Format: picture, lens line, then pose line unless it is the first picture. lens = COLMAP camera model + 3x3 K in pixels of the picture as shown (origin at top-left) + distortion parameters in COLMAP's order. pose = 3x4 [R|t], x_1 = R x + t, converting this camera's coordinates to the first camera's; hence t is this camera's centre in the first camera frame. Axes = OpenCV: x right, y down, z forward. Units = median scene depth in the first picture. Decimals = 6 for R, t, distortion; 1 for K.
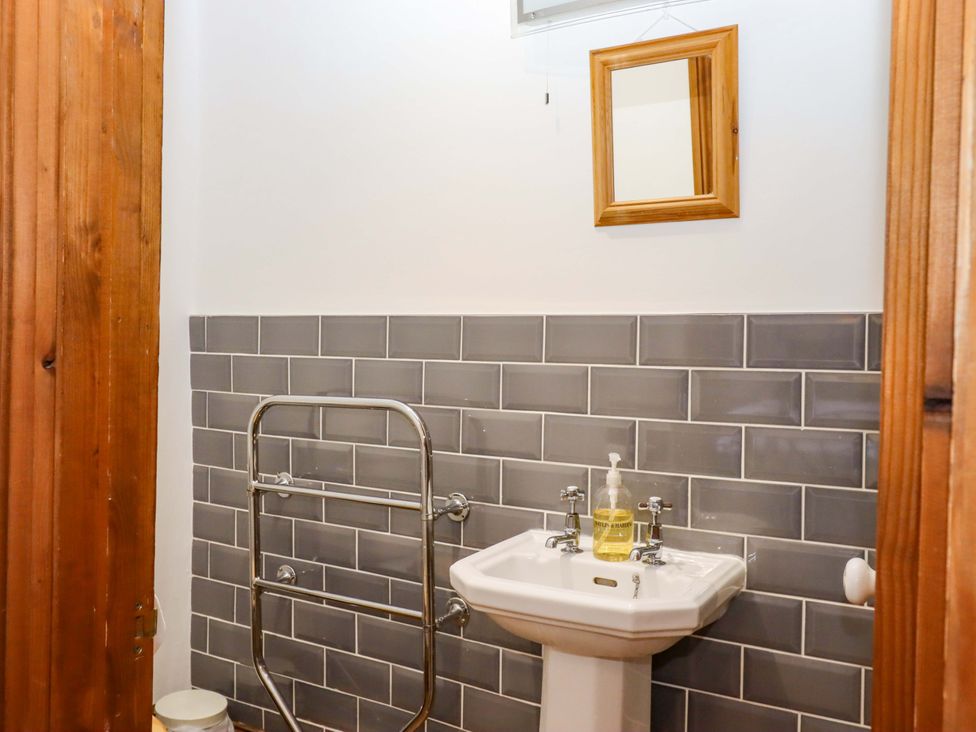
lens RADIAL K [[727.1, 0, 493.2], [0, 727.1, 367.1], [0, 0, 1]] dist [0.004746, -0.001901]
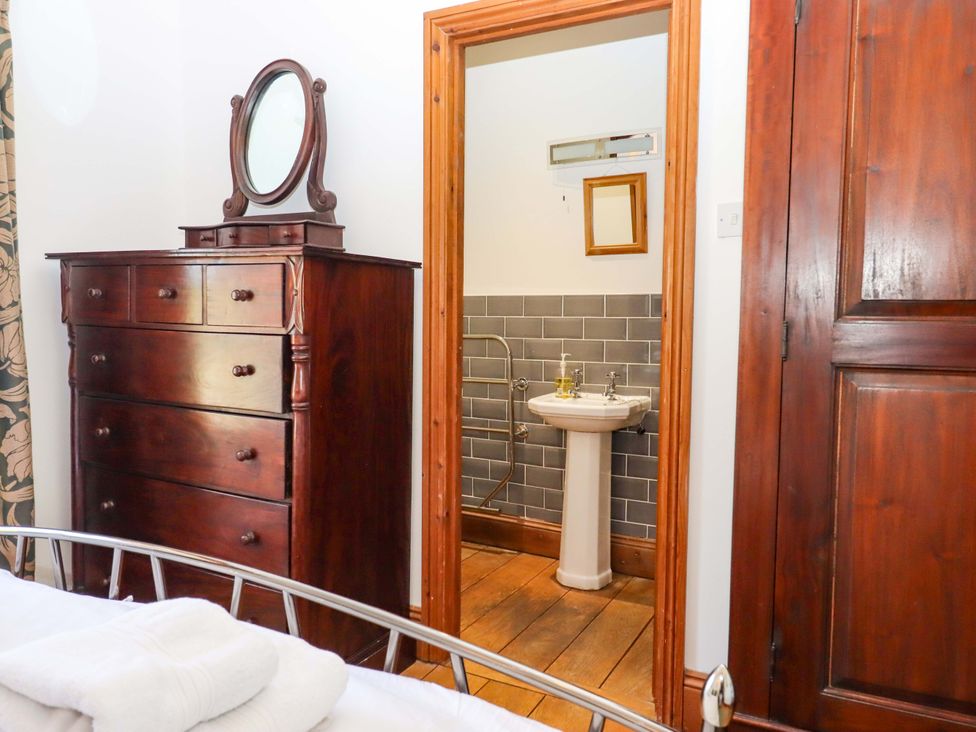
lens RADIAL K [[621.8, 0, 493.8], [0, 621.8, 364.2], [0, 0, 1]] dist [-0.004646, -0.001352]
pose [[0.998835, -0.015532, 0.045679, -0.244253], [0.013649, 0.999055, 0.041261, 0.061941], [-0.046276, -0.040590, 0.998104, -0.952938]]
